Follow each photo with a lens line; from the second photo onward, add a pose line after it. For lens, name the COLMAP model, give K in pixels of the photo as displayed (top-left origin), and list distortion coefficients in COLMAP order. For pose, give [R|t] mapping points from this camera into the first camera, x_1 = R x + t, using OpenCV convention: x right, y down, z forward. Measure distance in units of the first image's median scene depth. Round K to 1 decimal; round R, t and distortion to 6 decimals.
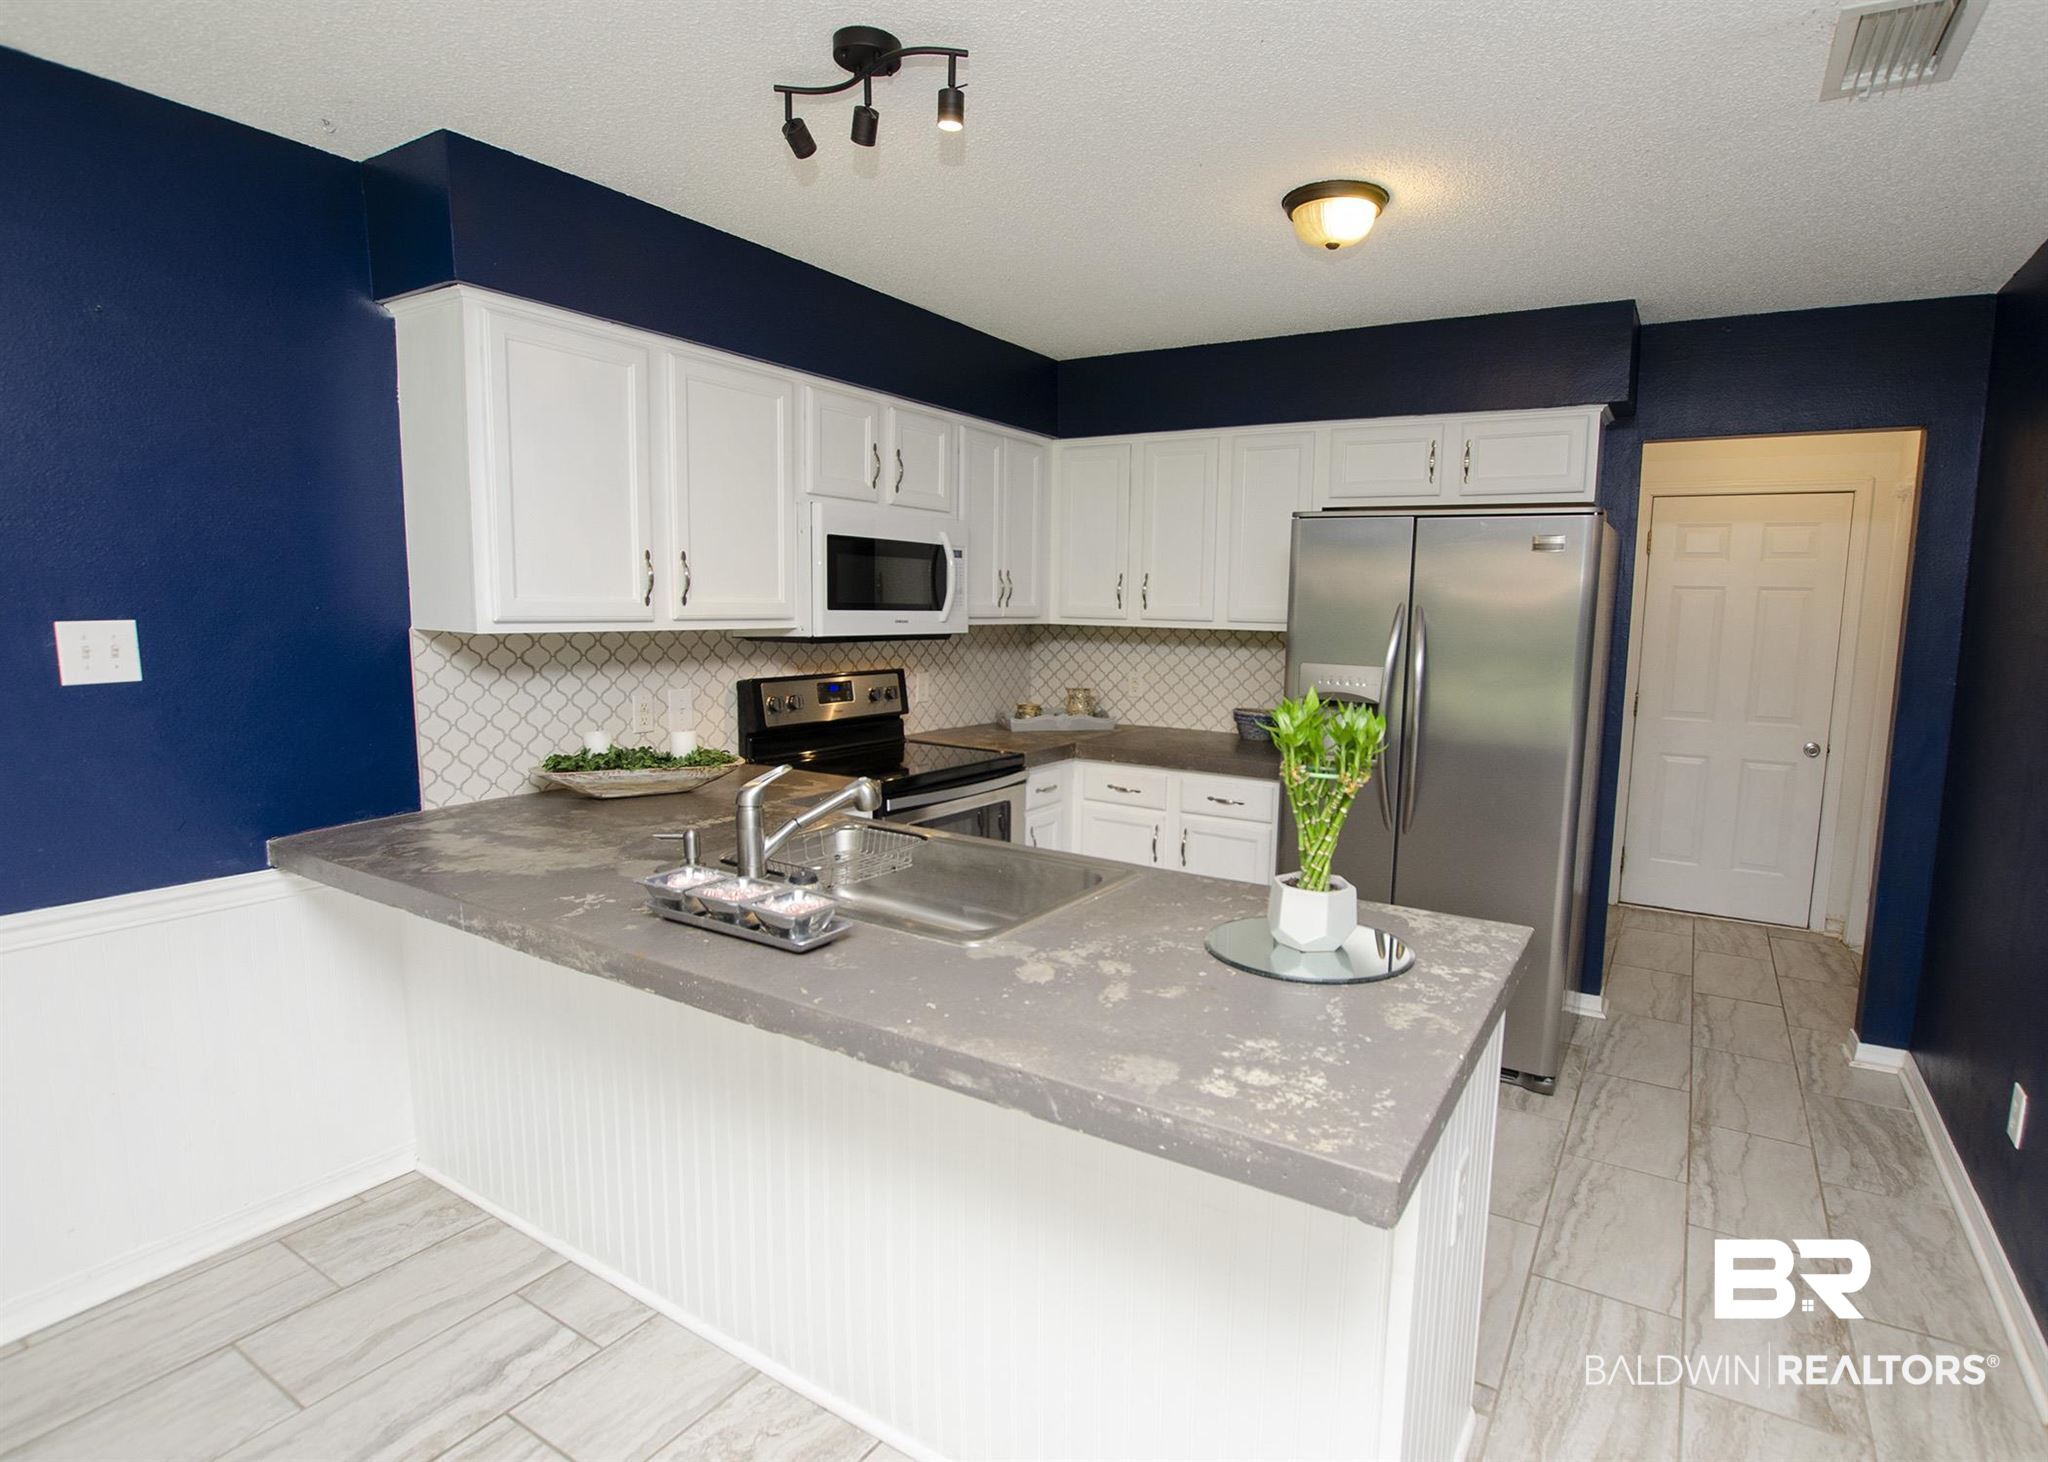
lens RADIAL K [[1087.9, 0, 1025.3], [0, 1087.9, 743.5], [0, 0, 1]] dist [-0.050423, -0.000028]
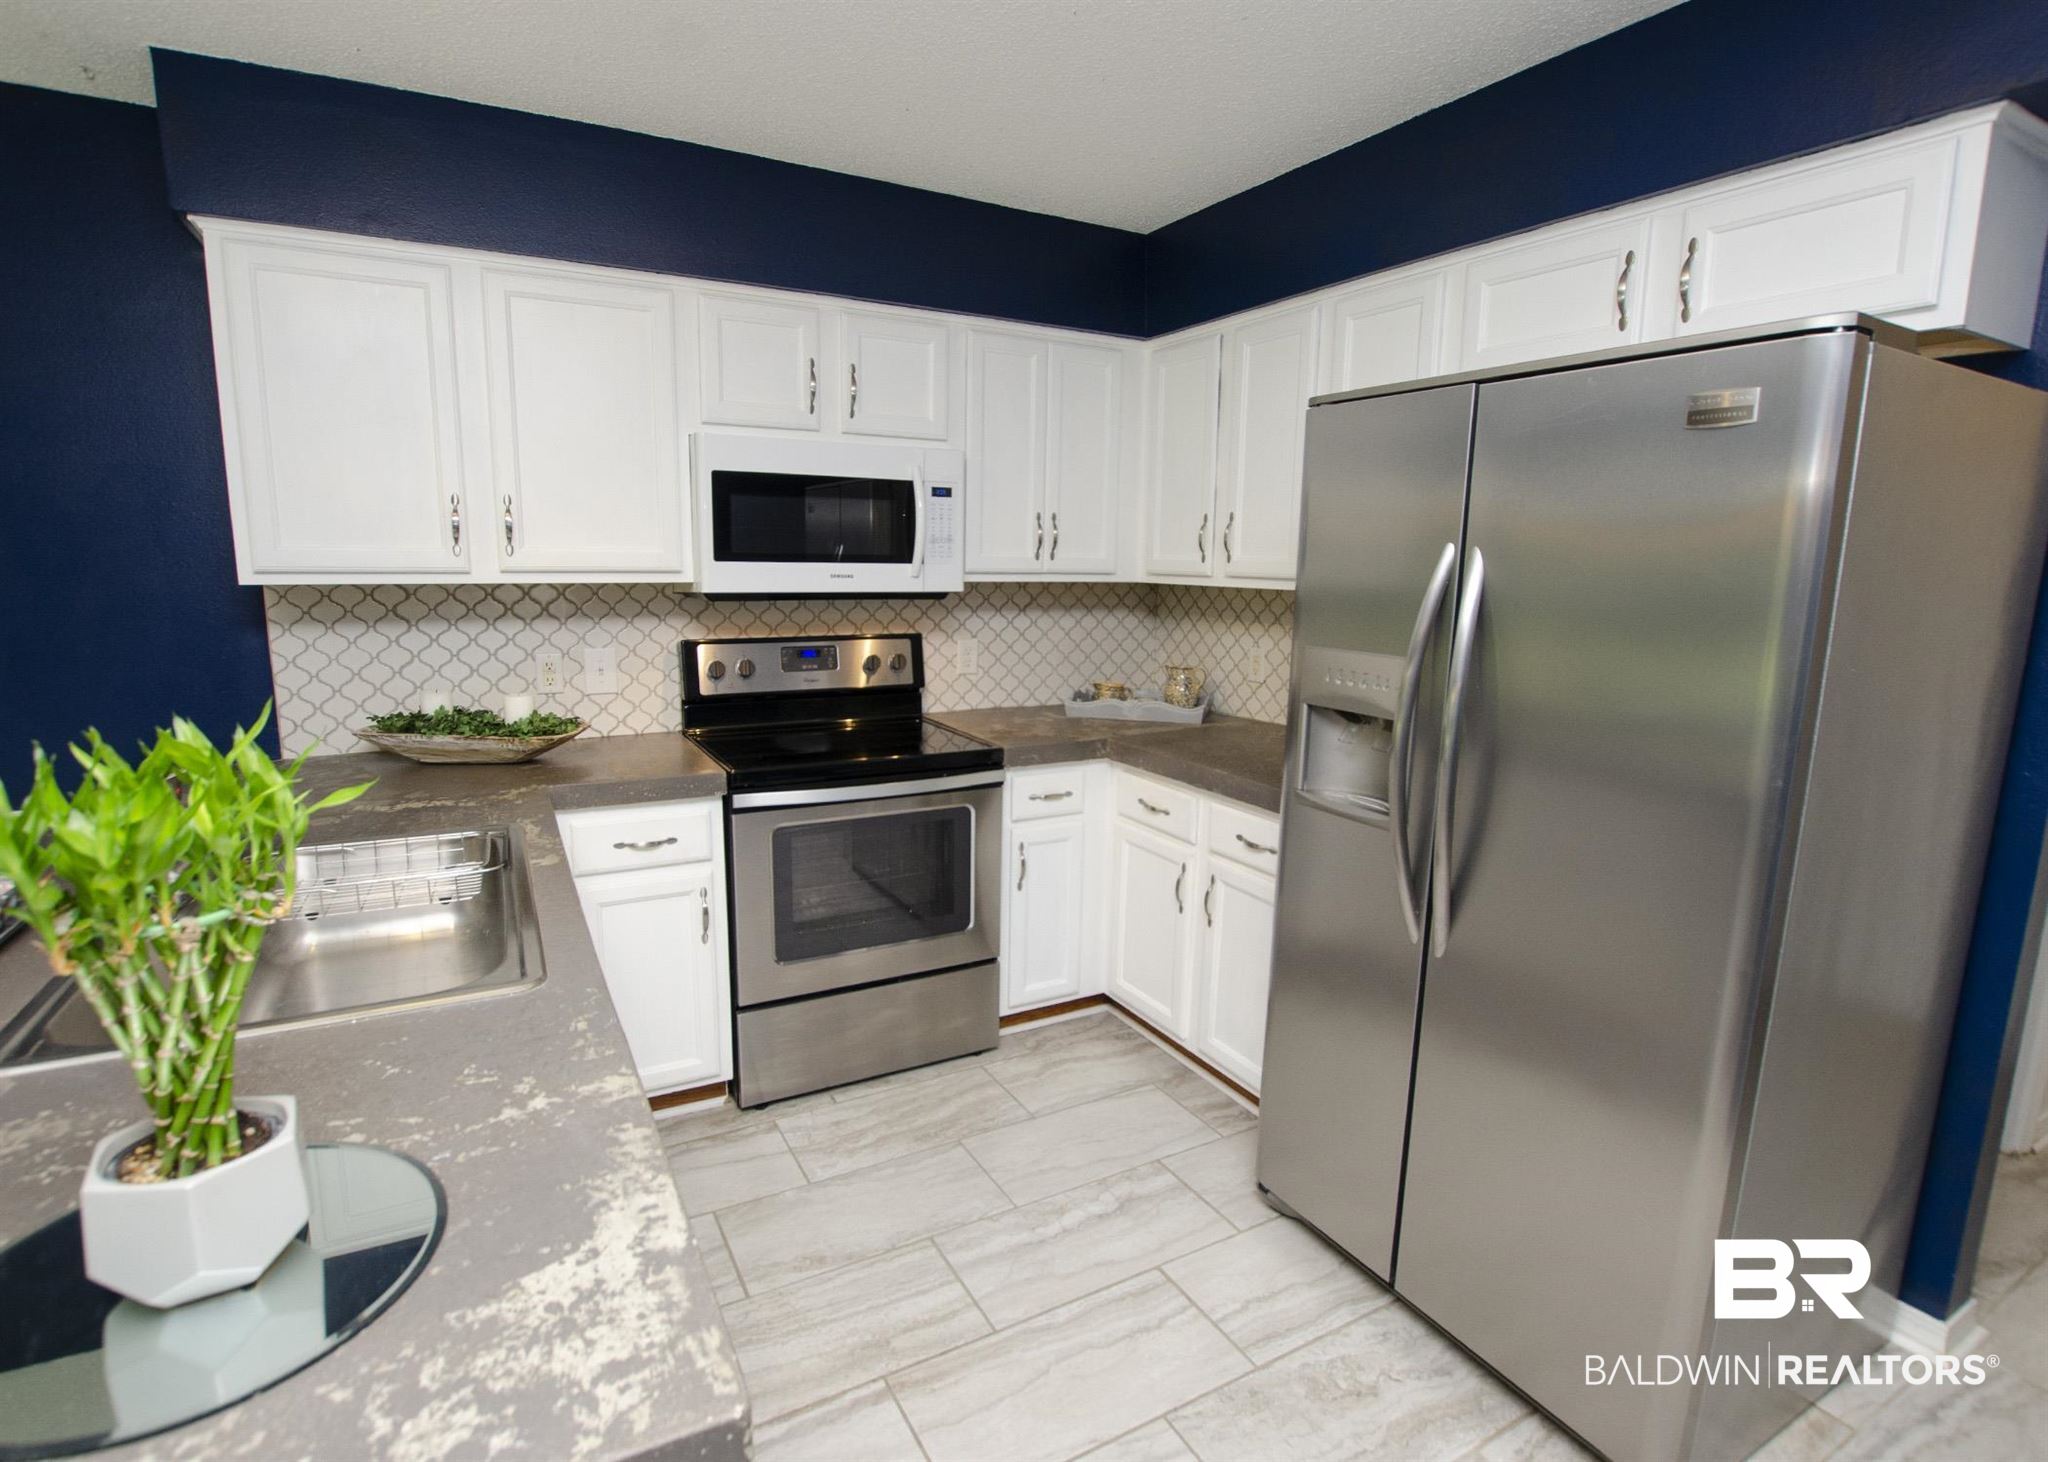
lens RADIAL K [[1009.4, 0, 966.8], [0, 1009.4, 728.9], [0, 0, 1]] dist [-0.033337, 0.000990]
pose [[0.863769, 0.079160, -0.497631, 0.381369], [-0.063391, 0.996808, 0.048535, -0.043447], [0.499884, -0.010378, 0.866030, 0.416567]]
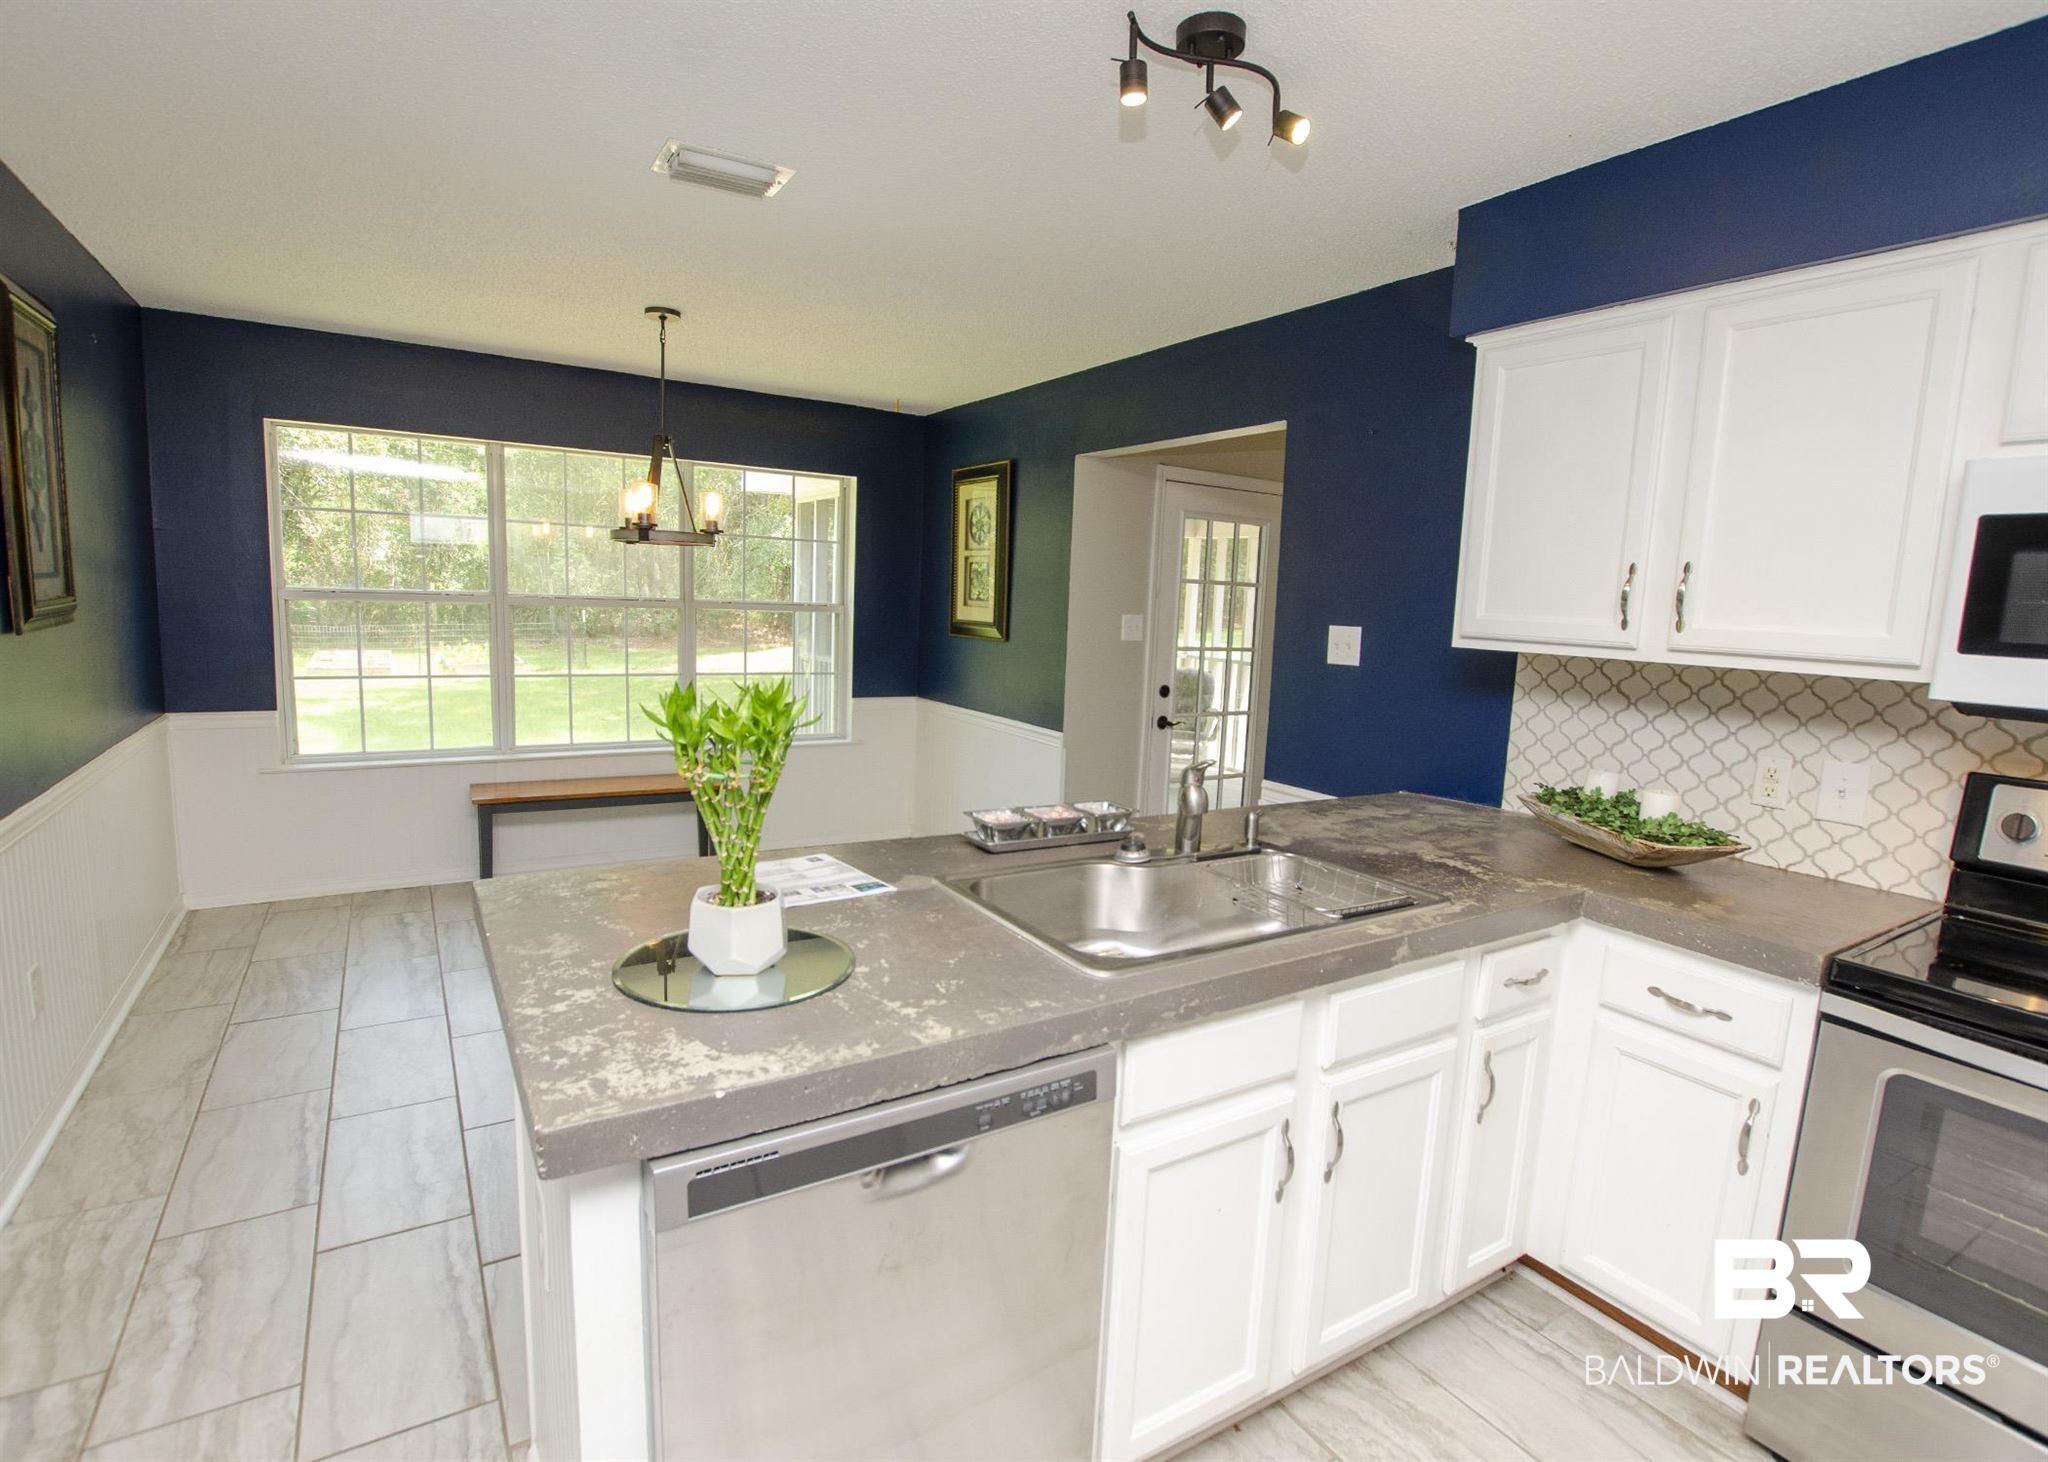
lens RADIAL K [[968.6, 0, 1024.1], [0, 968.6, 735.7], [0, 0, 1]] dist [-0.035483, 0.005830]
pose [[-0.418183, 0.094114, -0.903474, 0.443994], [-0.163932, 0.970468, 0.176971, -0.088168], [0.893448, 0.222115, -0.390404, 0.765274]]
